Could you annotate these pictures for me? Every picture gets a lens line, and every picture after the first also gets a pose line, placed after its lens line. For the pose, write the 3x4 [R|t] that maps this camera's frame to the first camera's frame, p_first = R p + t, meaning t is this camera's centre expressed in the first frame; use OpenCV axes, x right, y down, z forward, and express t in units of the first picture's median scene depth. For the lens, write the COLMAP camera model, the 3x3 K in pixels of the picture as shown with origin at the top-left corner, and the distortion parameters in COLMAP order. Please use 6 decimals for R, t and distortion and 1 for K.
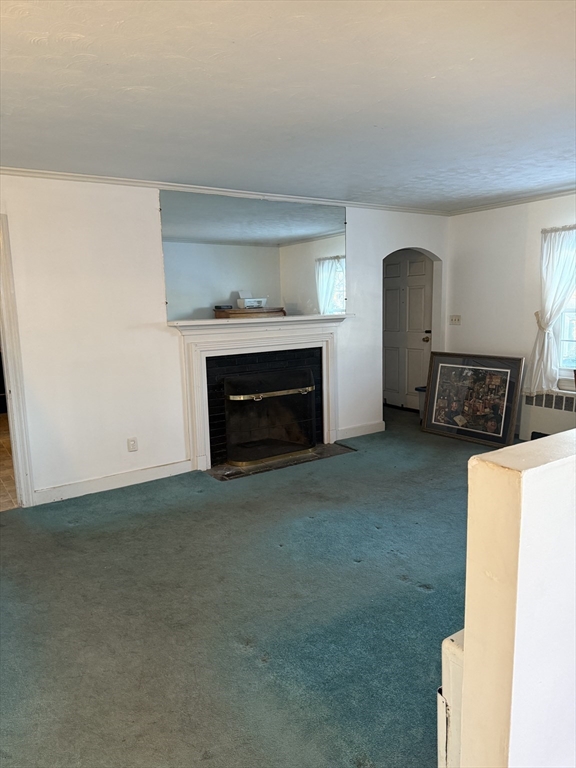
lens RADIAL K [[540.1, 0, 288.4], [0, 540.1, 385.2], [0, 0, 1]] dist [0.023364, -0.032671]
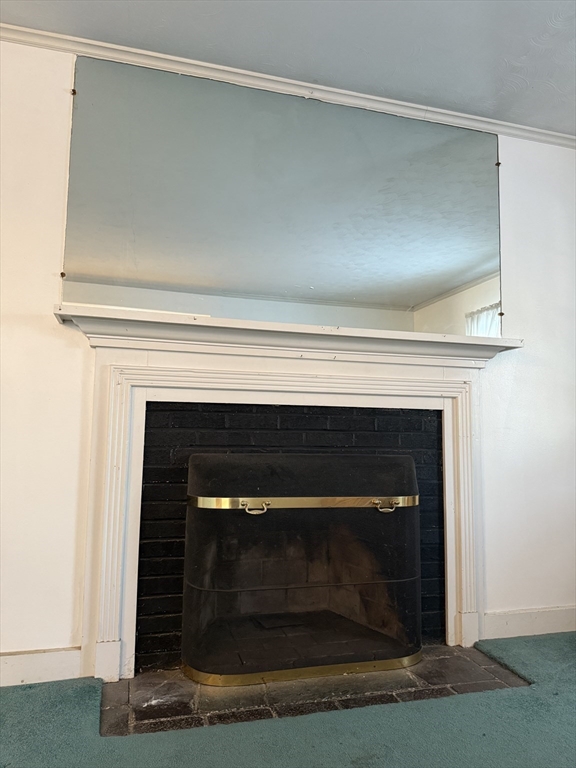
lens RADIAL K [[540.1, 0, 285.7], [0, 540.1, 383.6], [0, 0, 1]] dist [0.023364, -0.032671]
pose [[0.946249, 0.005913, -0.323386, 0.085964], [-0.087023, 0.967618, -0.236944, 0.025345], [0.311513, 0.252350, 0.916122, 0.558784]]
